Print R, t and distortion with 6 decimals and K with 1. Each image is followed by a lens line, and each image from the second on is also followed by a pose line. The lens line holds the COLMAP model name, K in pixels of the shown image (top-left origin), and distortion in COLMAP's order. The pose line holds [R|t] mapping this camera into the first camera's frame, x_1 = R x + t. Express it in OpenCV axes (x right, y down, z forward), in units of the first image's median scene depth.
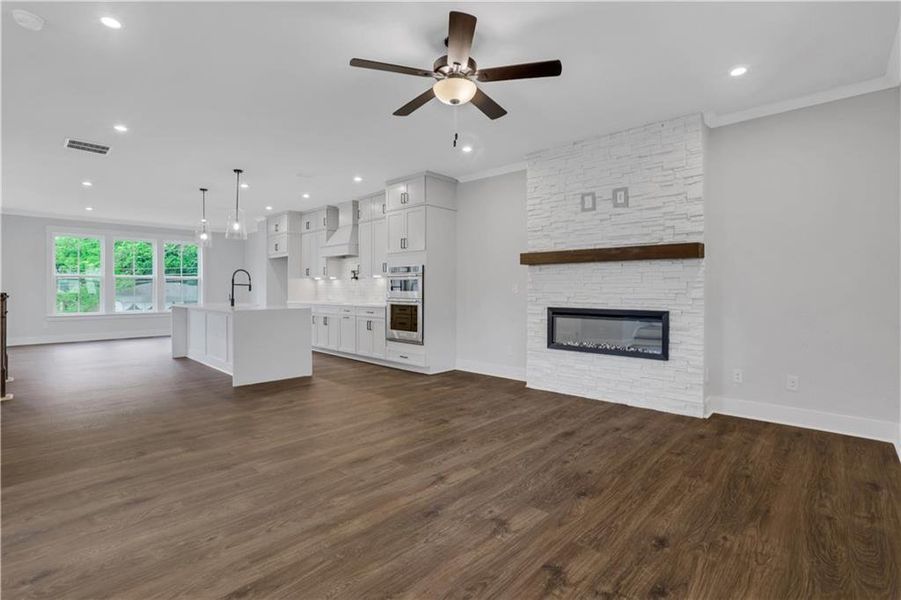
lens RADIAL K [[421.7, 0, 448.3], [0, 421.7, 290.9], [0, 0, 1]] dist [-0.061964, 0.021013]
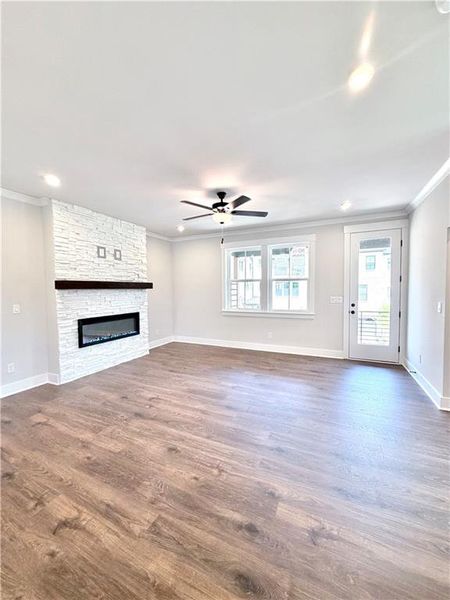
lens RADIAL K [[238.9, 0, 224.6], [0, 238.9, 300.0], [0, 0, 1]] dist [0.000670, 0.000596]
pose [[-0.310258, -0.043400, 0.949661, -0.678654], [0.012993, 0.998670, 0.049884, -0.061162], [-0.950564, 0.027816, -0.309282, 0.781440]]
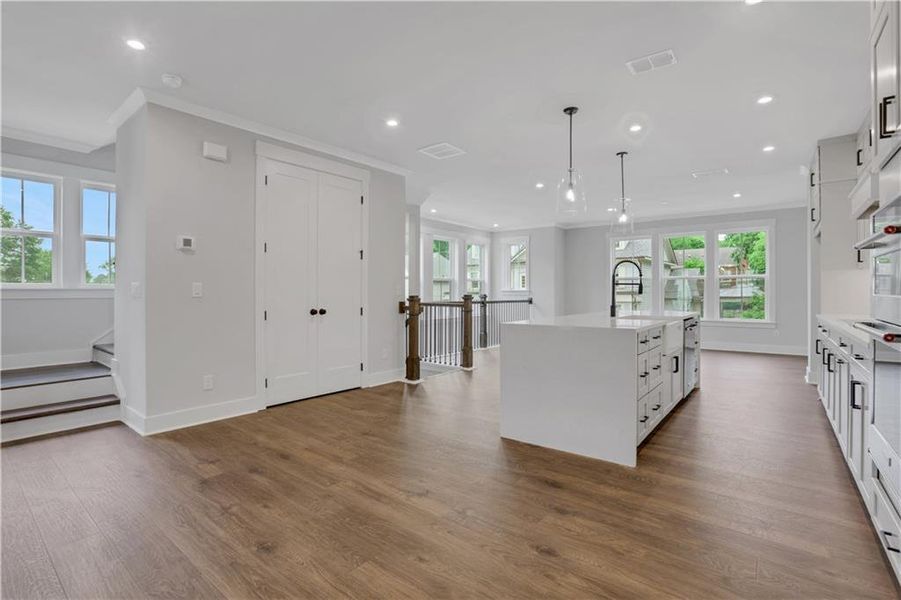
lens RADIAL K [[425.3, 0, 446.9], [0, 425.3, 296.9], [0, 0, 1]] dist [-0.051111, 0.003898]
pose [[0.078194, 0.008591, -0.996901, 0.160259], [-0.002707, 0.999961, 0.008405, -0.000499], [0.996935, 0.002041, 0.078214, 0.881025]]
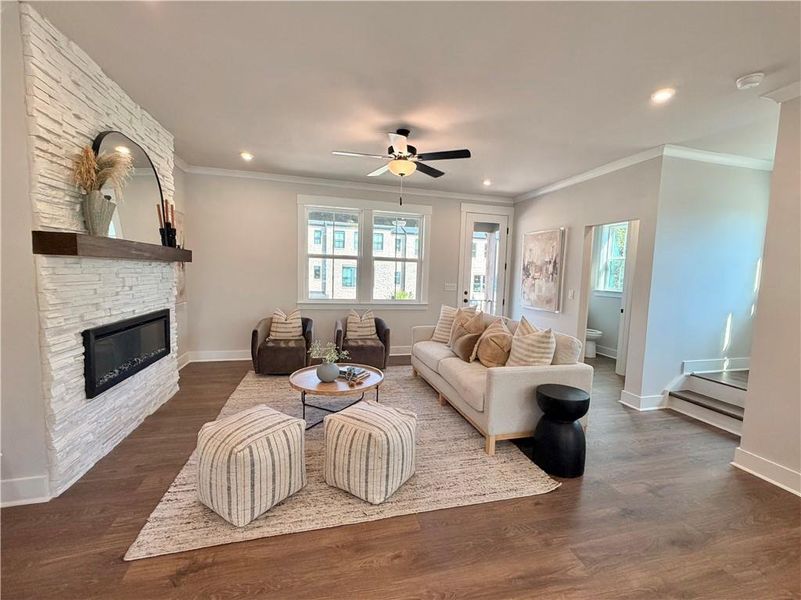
lens RADIAL K [[340.5, 0, 404.8], [0, 340.5, 301.8], [0, 0, 1]] dist [-0.001419, -0.000211]
pose [[-0.849645, -0.074975, 0.521998, -0.382638], [-0.032267, 0.995378, 0.090448, -0.058292], [-0.526367, 0.060006, -0.848138, 1.167942]]
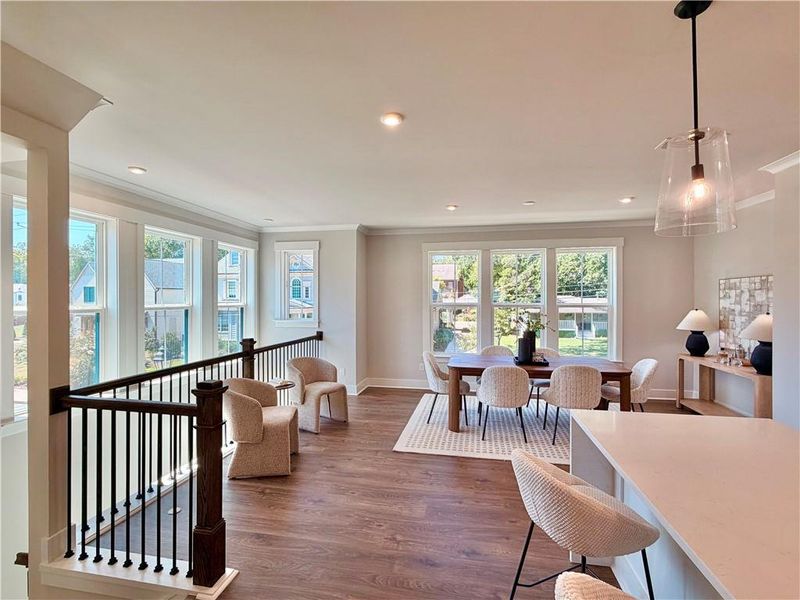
lens RADIAL K [[374.5, 0, 402.0], [0, 374.5, 301.1], [0, 0, 1]] dist [0.002489, -0.000536]
pose [[0.539220, 0.004737, -0.842151, -0.692303], [-0.004029, 0.999987, 0.003045, -0.090139], [0.842155, 0.001752, 0.539233, 1.005876]]
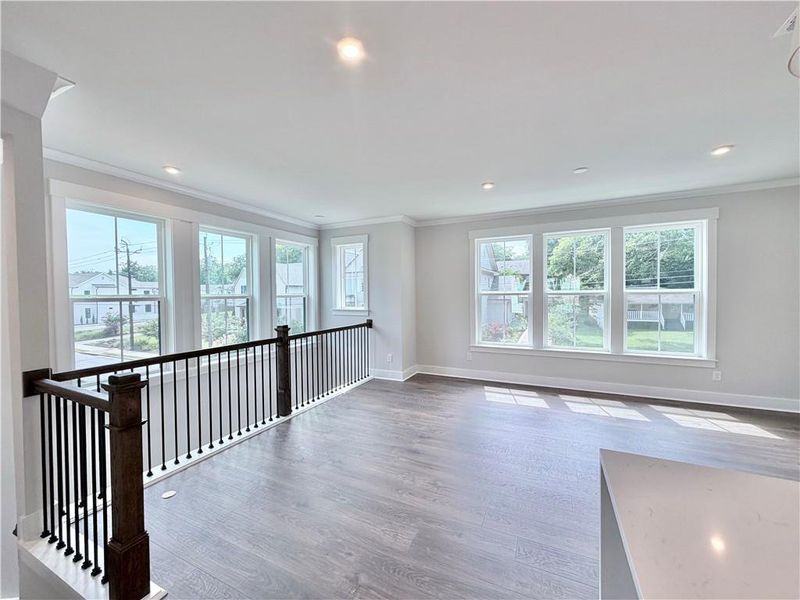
lens RADIAL K [[318.5, 0, 401.3], [0, 318.5, 299.6], [0, 0, 1]] dist [0.000670, 0.000596]
pose [[0.308411, 0.016567, -0.951109, -0.787217], [0.005706, 0.999798, 0.019266, -0.075346], [0.951236, -0.011369, 0.308254, 1.216498]]
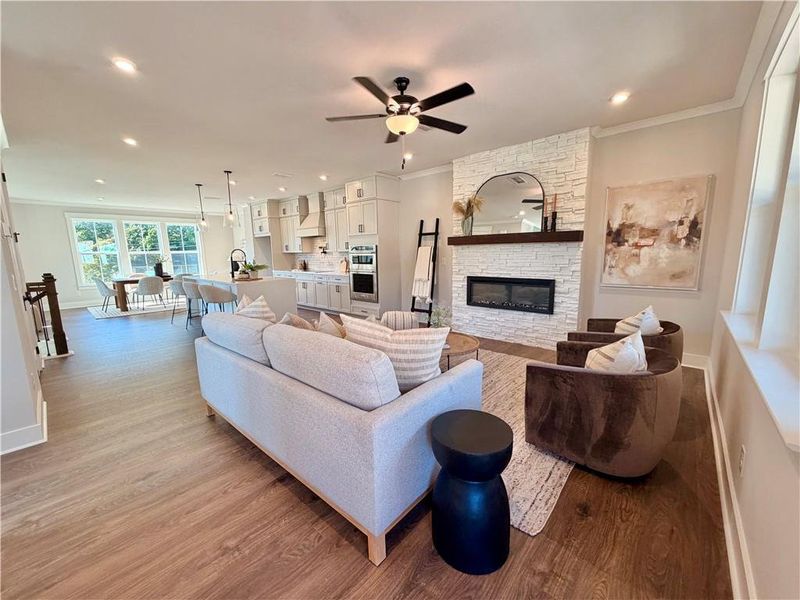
lens RADIAL K [[318.5, 0, 398.8], [0, 318.5, 300.9], [0, 0, 1]] dist [0.000670, 0.000596]
pose [[0.999451, -0.023228, 0.023640, -0.018305], [0.019400, 0.988356, 0.150917, -0.043950], [-0.026870, -0.150375, 0.988264, -0.049486]]
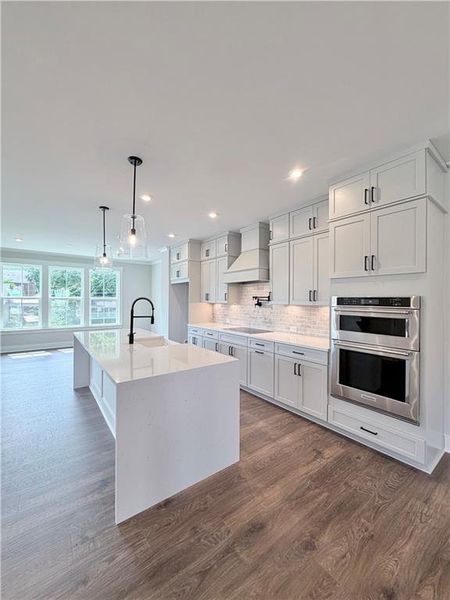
lens RADIAL K [[238.9, 0, 223.9], [0, 238.9, 299.4], [0, 0, 1]] dist [0.000670, 0.000596]
pose [[0.985255, 0.006551, -0.170968, -0.338294], [-0.008069, 0.999934, -0.008182, -0.061212], [0.170903, 0.009441, 0.985243, 0.732850]]
